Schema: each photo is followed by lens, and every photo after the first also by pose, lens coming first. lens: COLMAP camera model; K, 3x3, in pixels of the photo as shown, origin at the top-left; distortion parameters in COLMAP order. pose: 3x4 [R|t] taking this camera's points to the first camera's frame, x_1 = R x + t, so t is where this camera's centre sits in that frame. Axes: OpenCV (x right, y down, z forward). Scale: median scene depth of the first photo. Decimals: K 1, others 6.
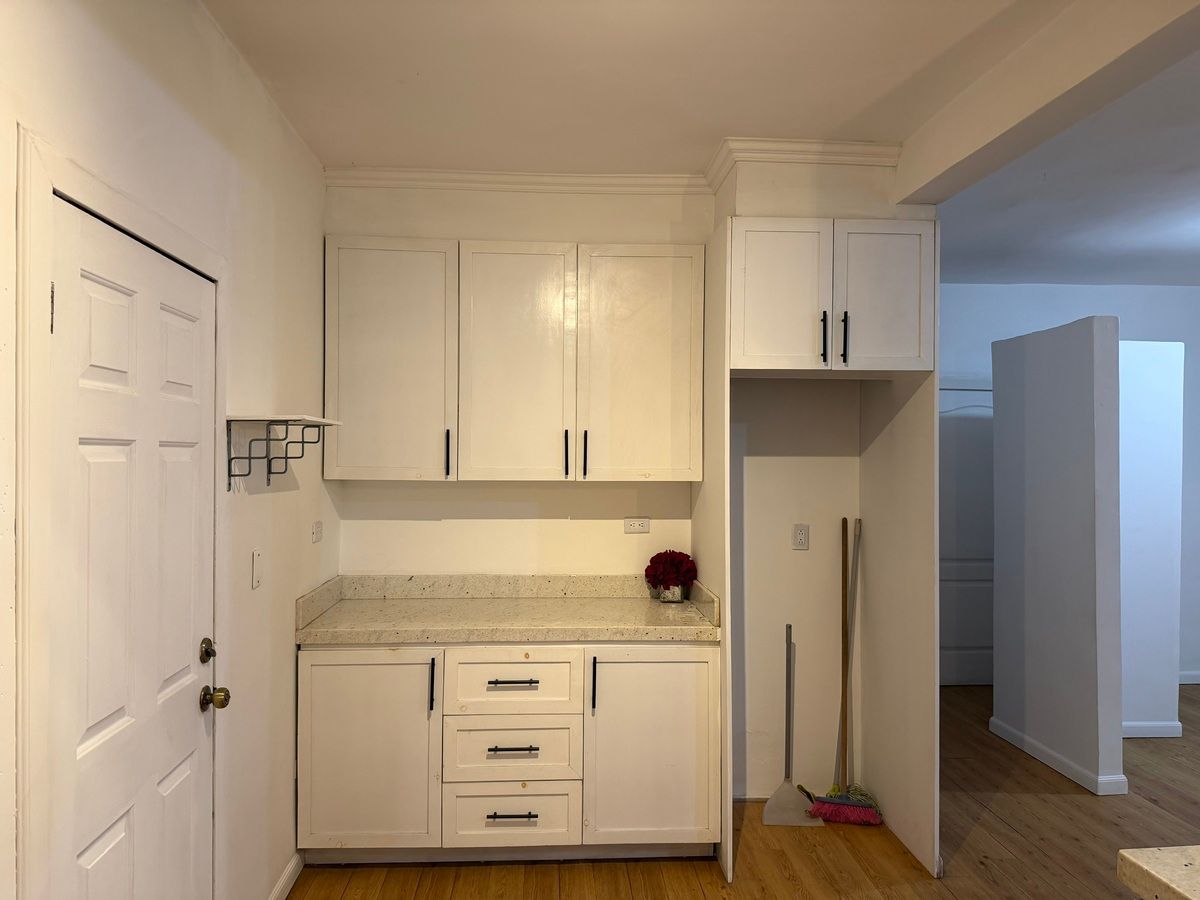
lens RADIAL K [[843.5, 0, 590.4], [0, 843.5, 443.8], [0, 0, 1]] dist [0.068372, -0.086507]
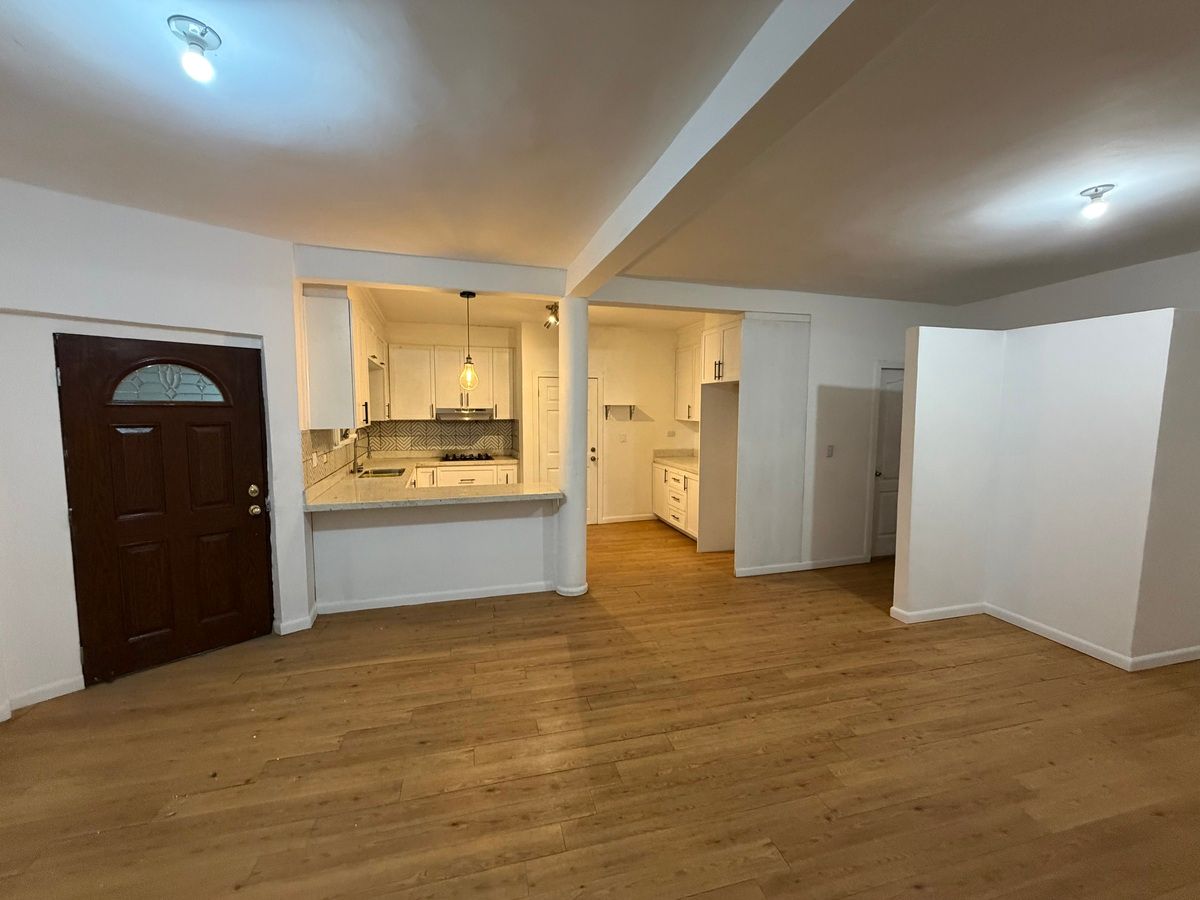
lens RADIAL K [[481.0, 0, 596.9], [0, 481.0, 448.2], [0, 0, 1]] dist [-0.001181, -0.000100]
pose [[0.200167, 0.080150, -0.976478, 2.230736], [0.011096, 0.996399, 0.084060, -0.014507], [0.979699, -0.027661, 0.198557, 0.395951]]
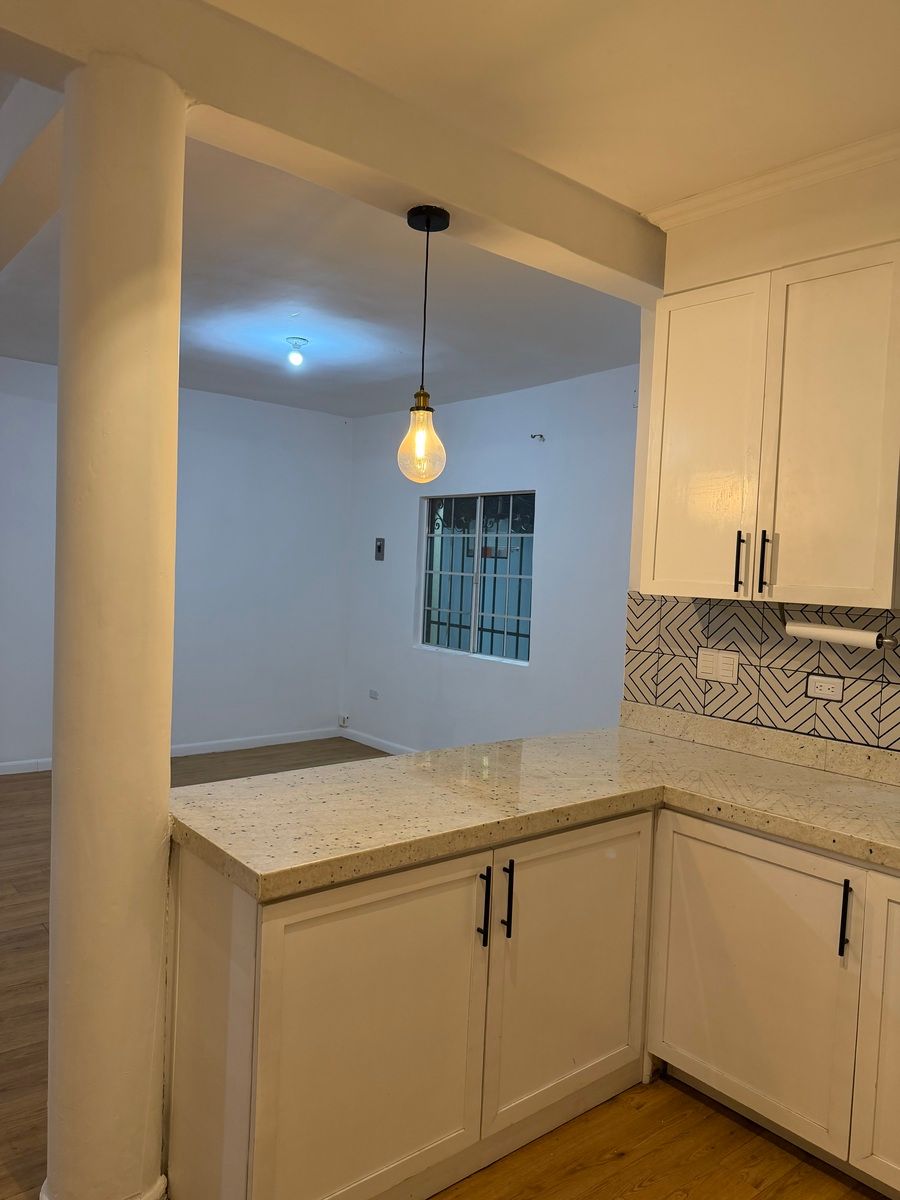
lens RADIAL K [[843.5, 0, 458.9], [0, 843.5, 605.4], [0, 0, 1]] dist [0.068372, -0.086507]
pose [[-0.574982, -0.060310, 0.815940, -0.265622], [-0.053925, 0.997904, 0.035759, 0.031216], [-0.816387, -0.023439, -0.577029, 0.848165]]
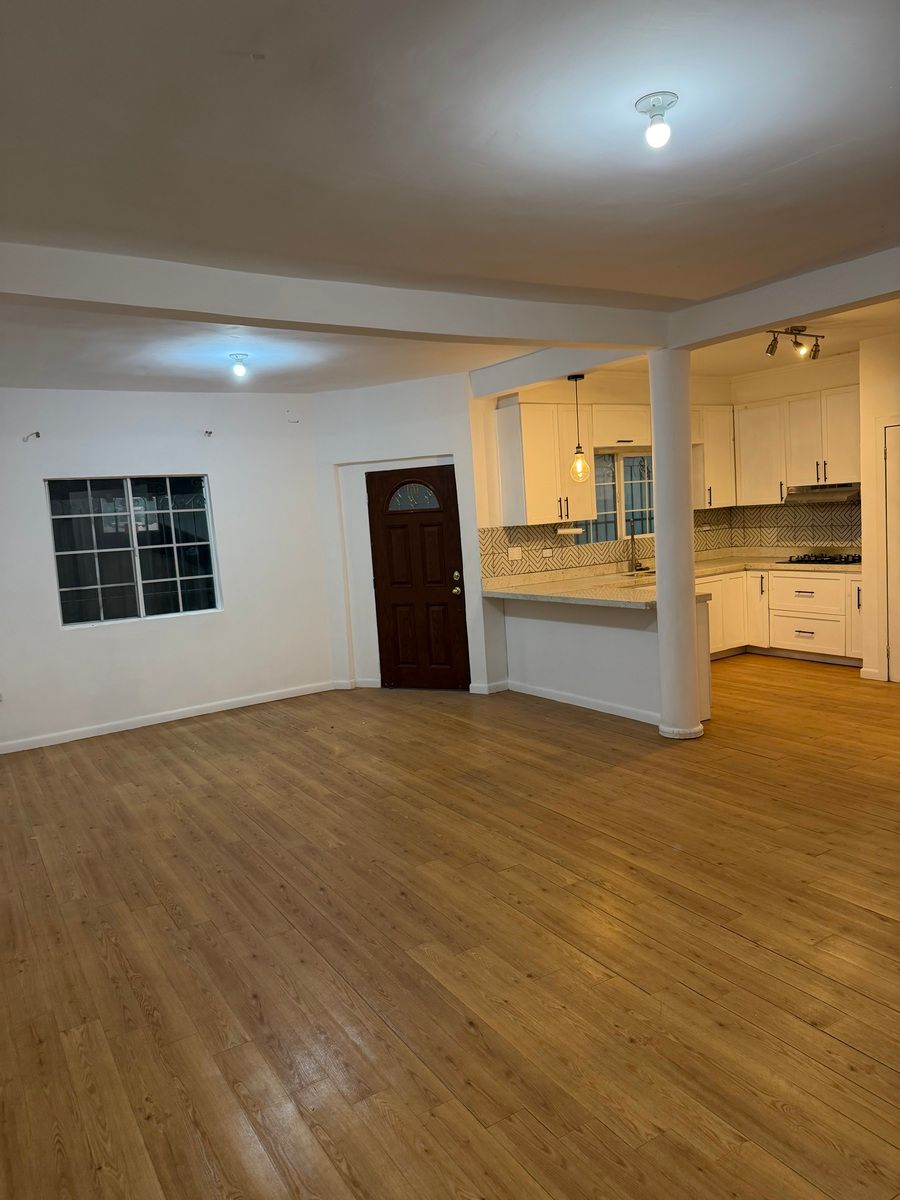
lens RADIAL K [[843.5, 0, 453.4], [0, 843.5, 610.0], [0, 0, 1]] dist [0.068372, -0.086507]
pose [[-0.878490, 0.113887, -0.463989, 2.164431], [0.073265, 0.991799, 0.104725, 0.011362], [0.472110, 0.058006, -0.879629, 2.396978]]
